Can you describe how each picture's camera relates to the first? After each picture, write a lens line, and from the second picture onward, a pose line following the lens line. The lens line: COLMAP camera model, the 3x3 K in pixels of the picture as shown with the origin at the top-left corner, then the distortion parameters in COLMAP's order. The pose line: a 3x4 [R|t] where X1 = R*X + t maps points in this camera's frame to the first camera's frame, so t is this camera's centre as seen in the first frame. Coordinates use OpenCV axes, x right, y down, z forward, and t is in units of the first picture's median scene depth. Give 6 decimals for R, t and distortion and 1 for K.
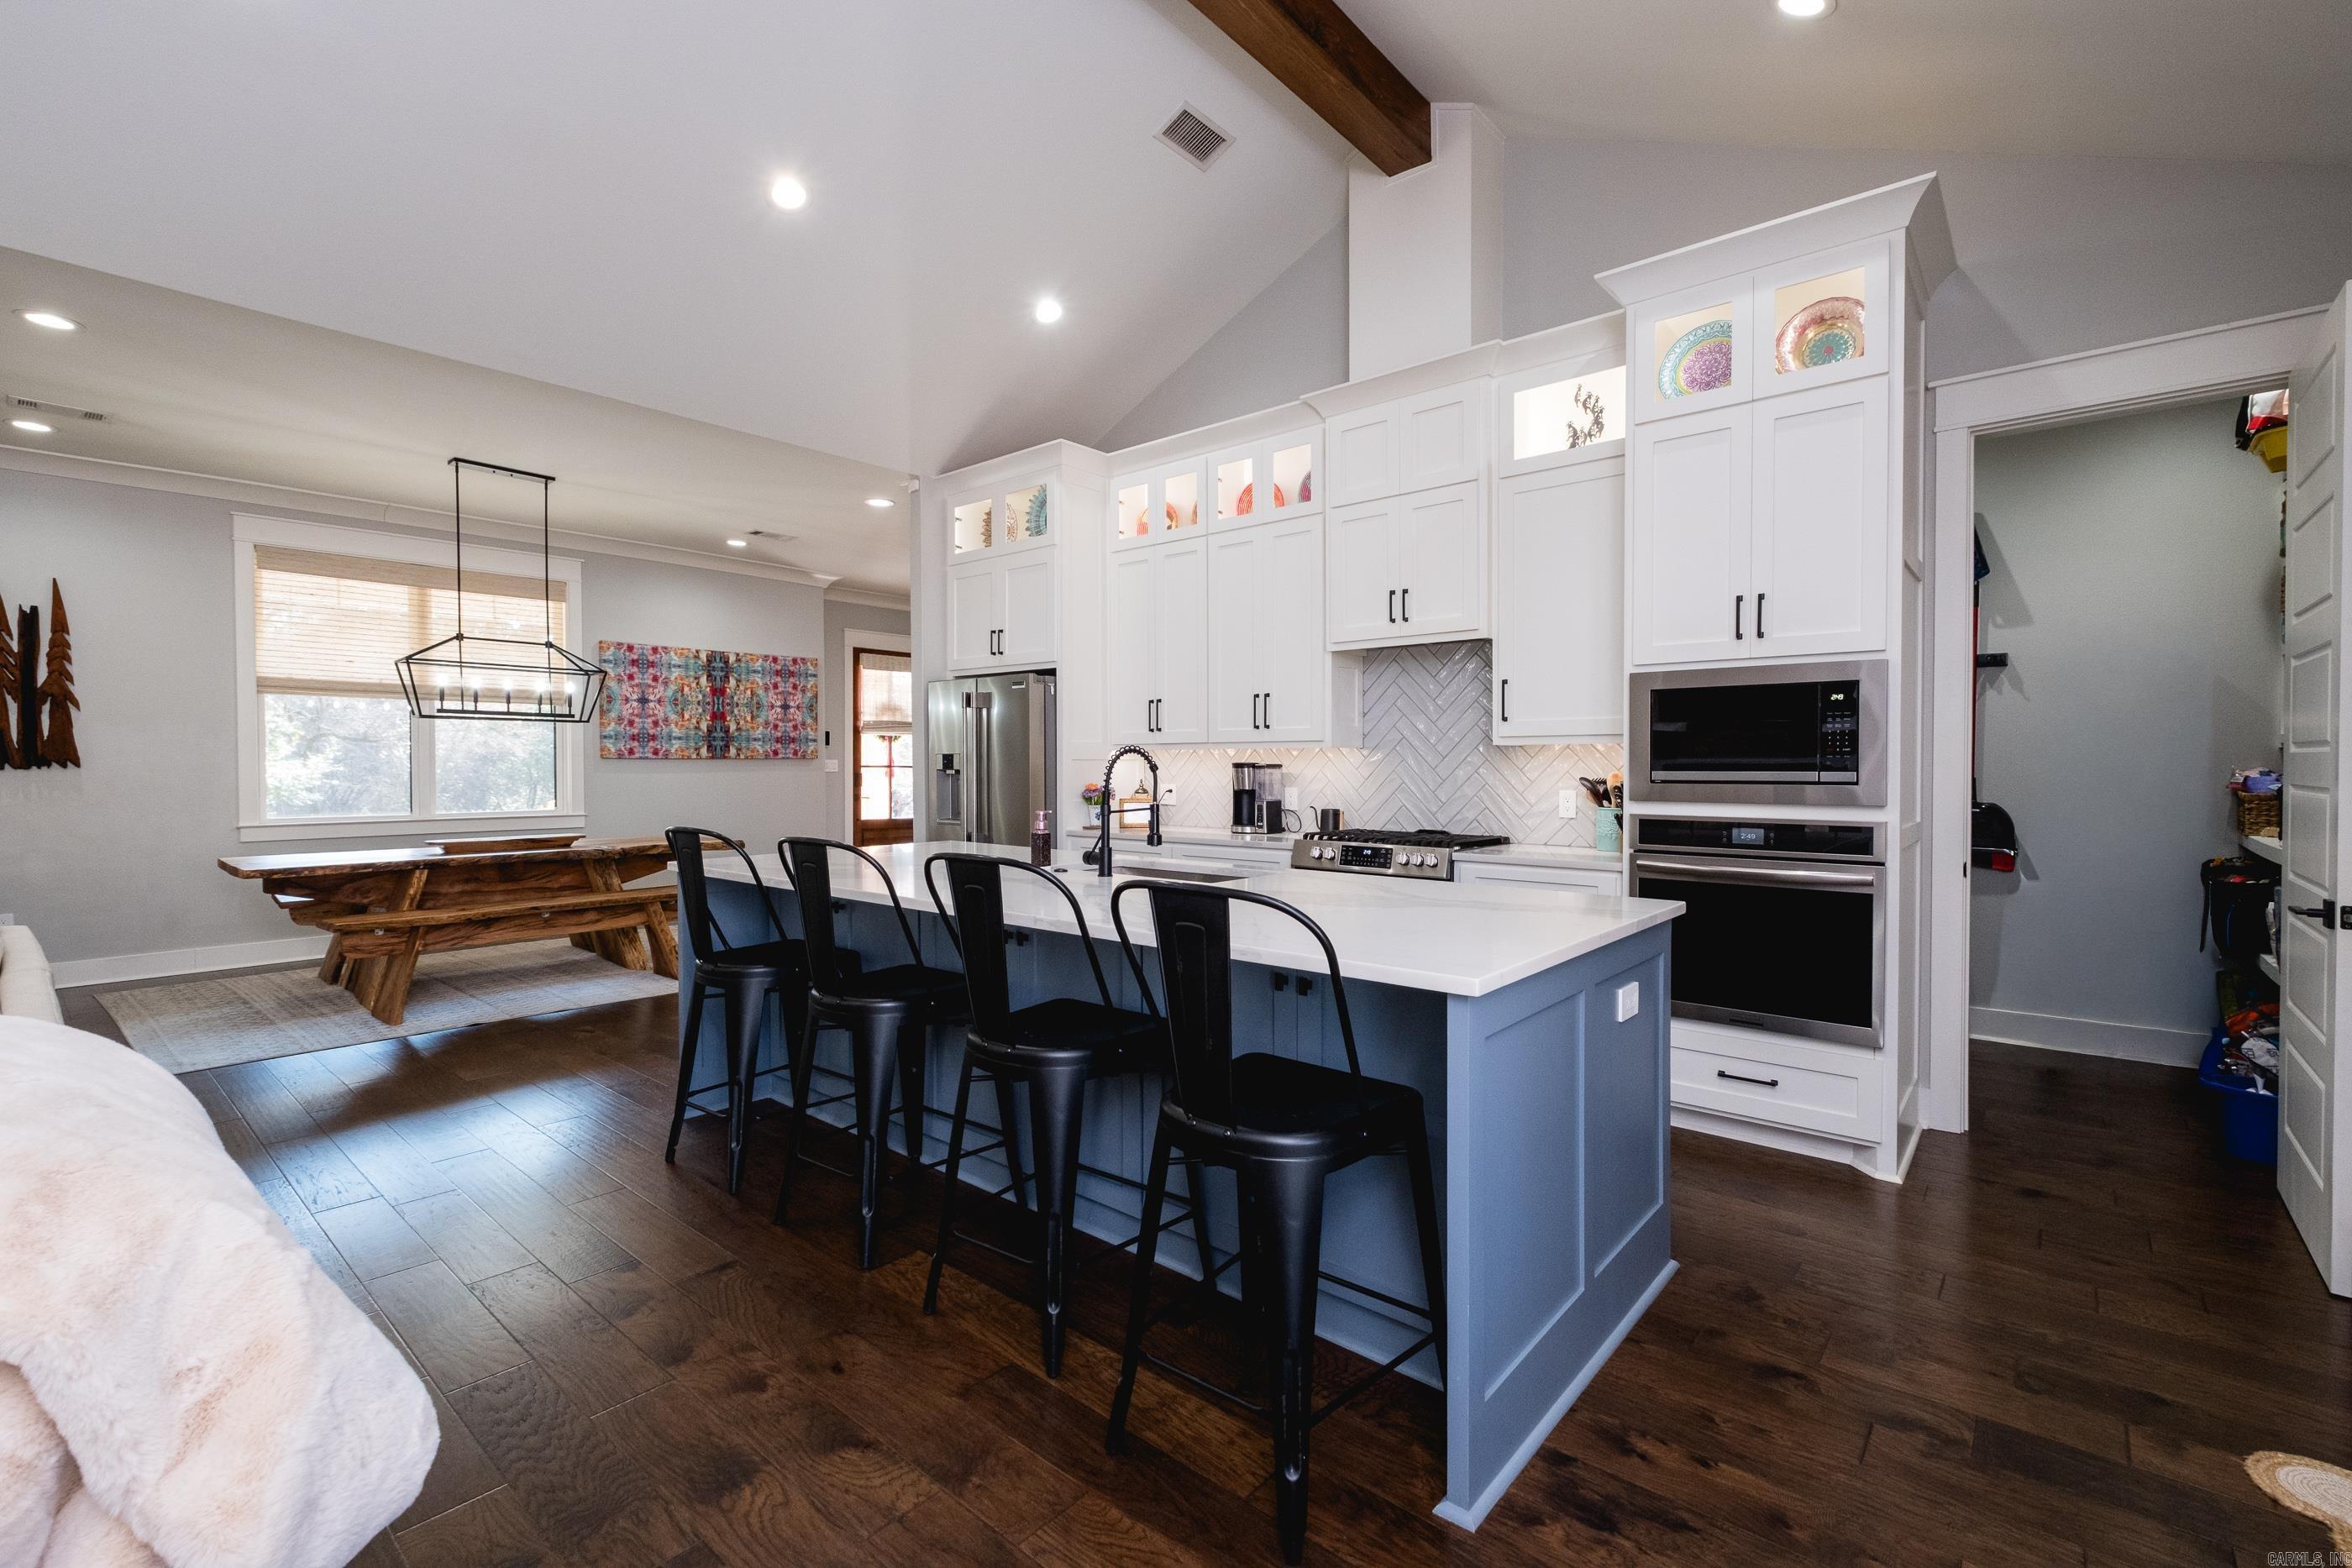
lens RADIAL K [[1023.0, 0, 1175.9], [0, 1023.0, 779.2], [0, 0, 1]] dist [0.006212, -0.005233]
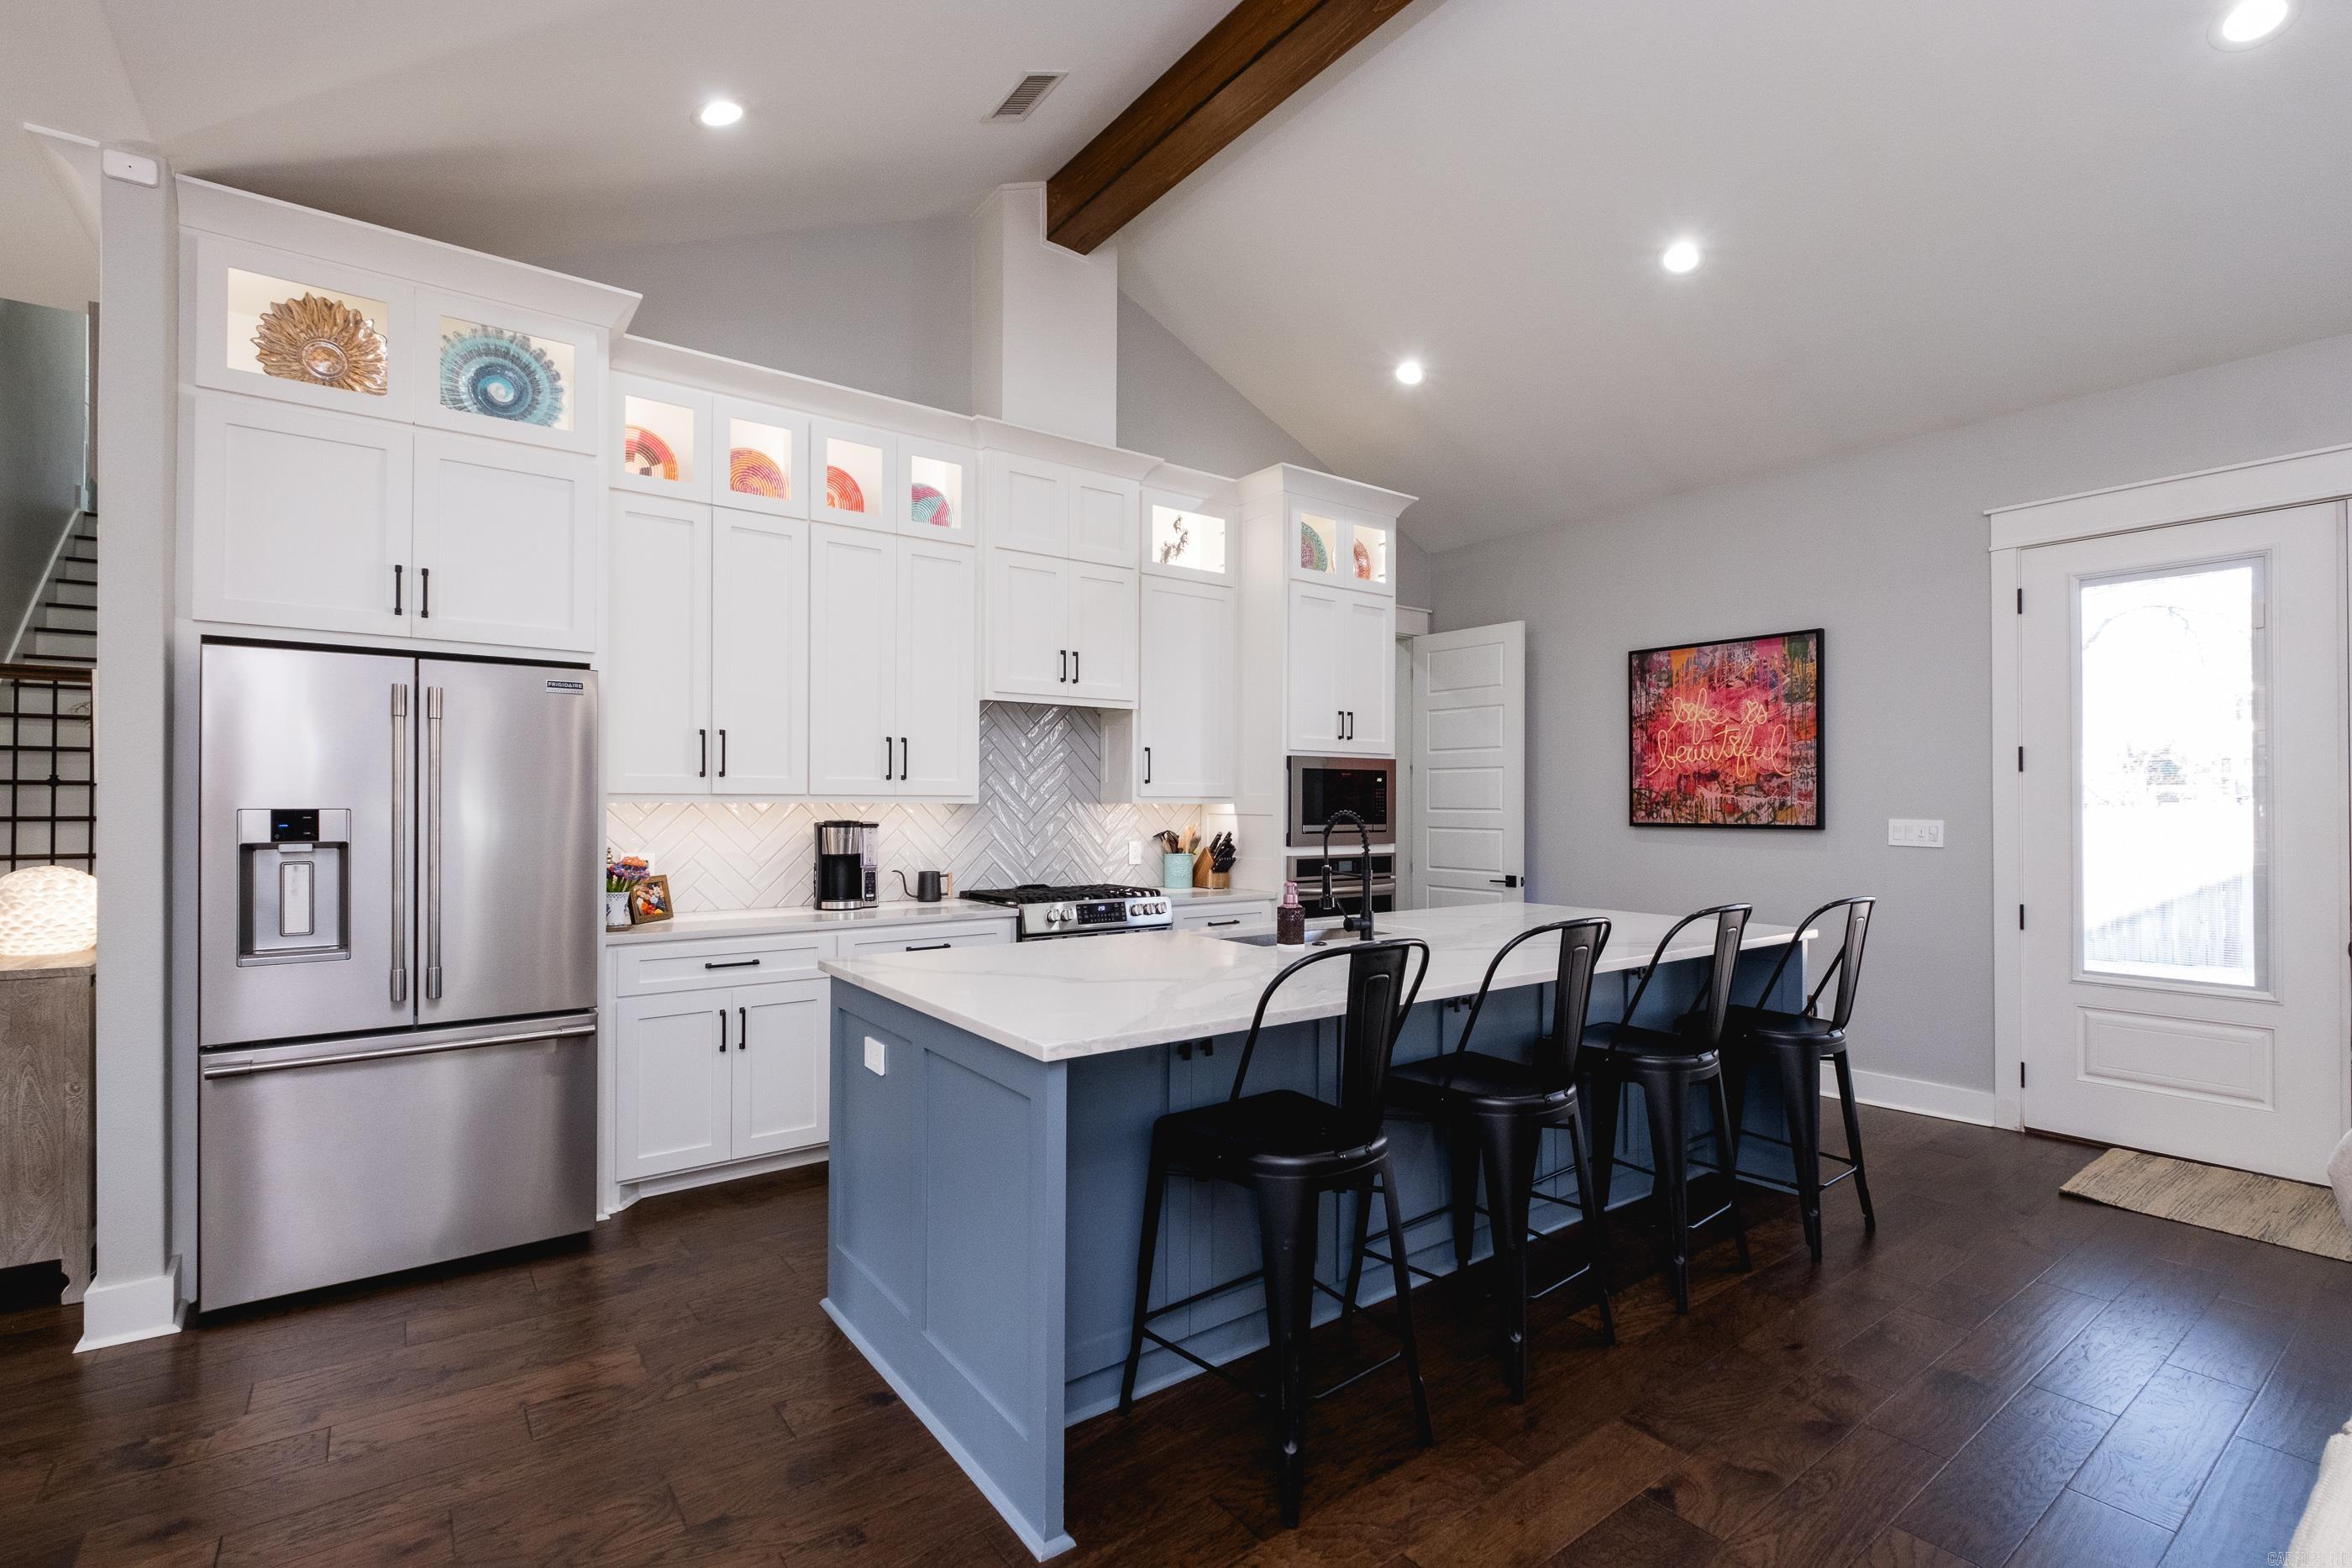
lens RADIAL K [[1023.0, 0, 1149.7], [0, 1023.0, 802.9], [0, 0, 1]] dist [0.006212, -0.005233]
pose [[0.234647, 0.001312, 0.972080, -0.603135], [0.012304, 0.999915, -0.004320, -0.022083], [-0.972003, 0.012974, 0.234611, 0.539351]]
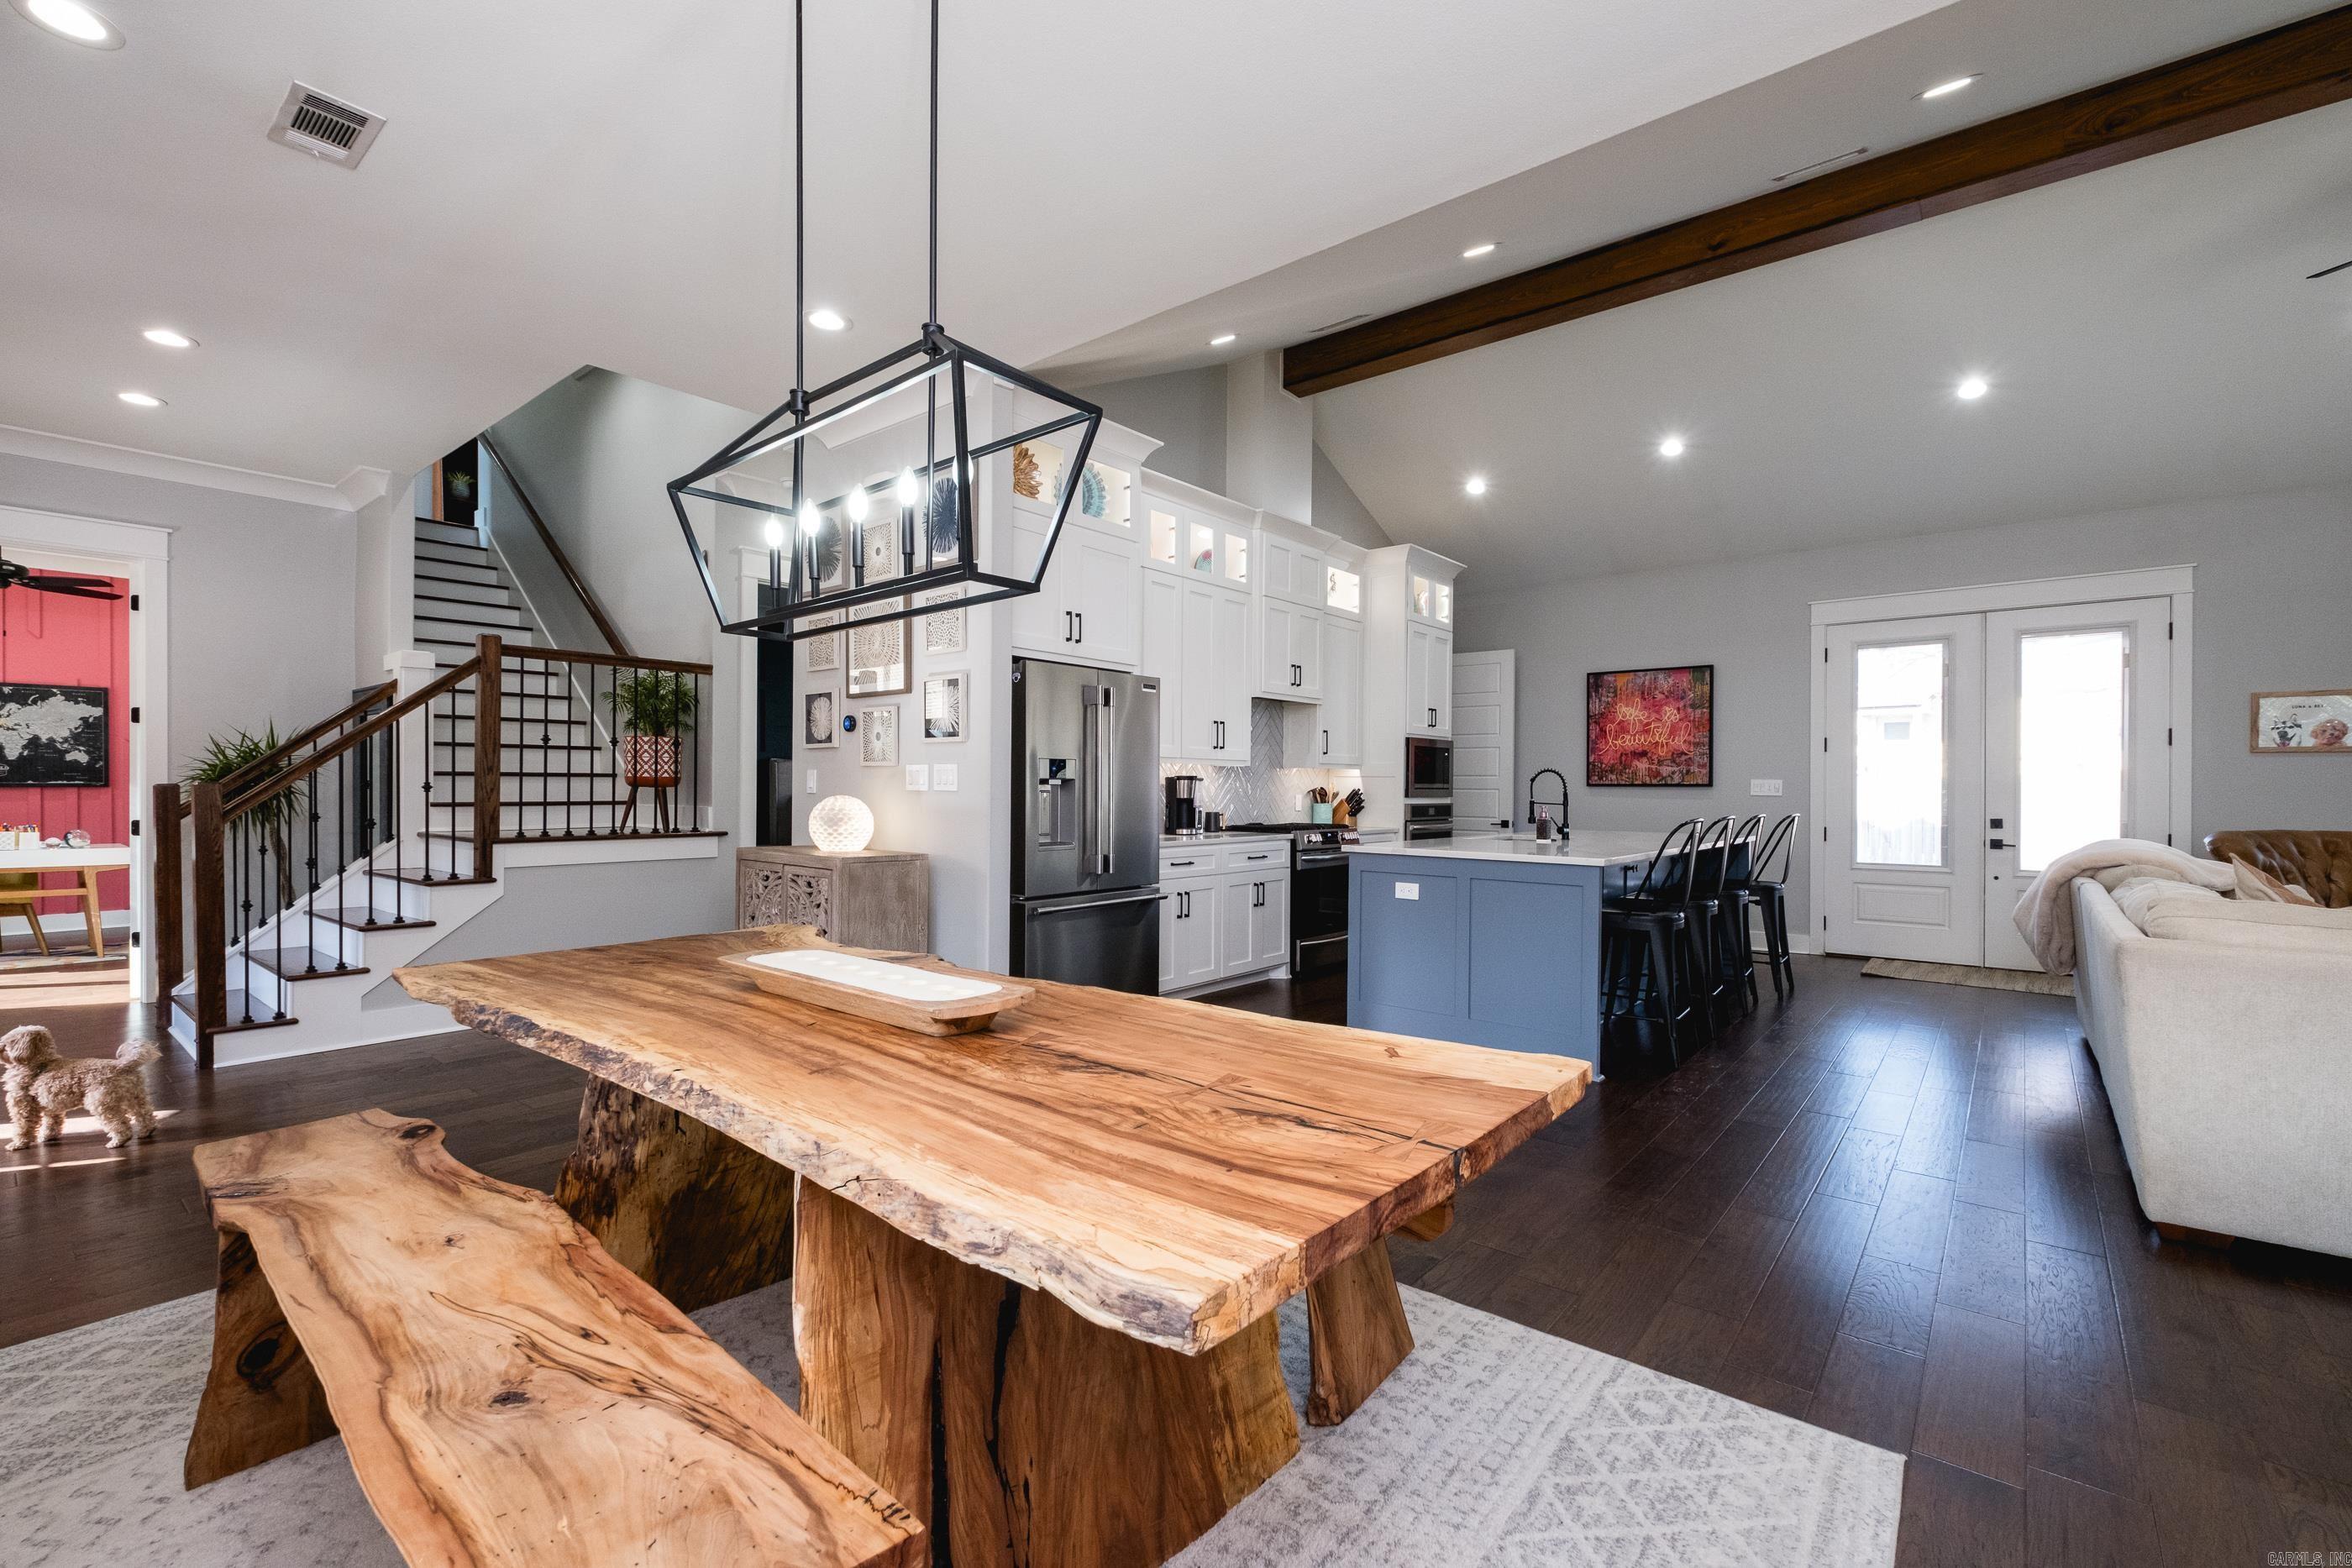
lens RADIAL K [[1023.0, 0, 1161.0], [0, 1023.0, 779.6], [0, 0, 1]] dist [0.006212, -0.005233]
pose [[-0.013049, 0.008410, 0.999879, -1.039119], [0.010091, 0.999915, -0.008279, -0.002000], [-0.999864, 0.009982, -0.013132, 0.968118]]
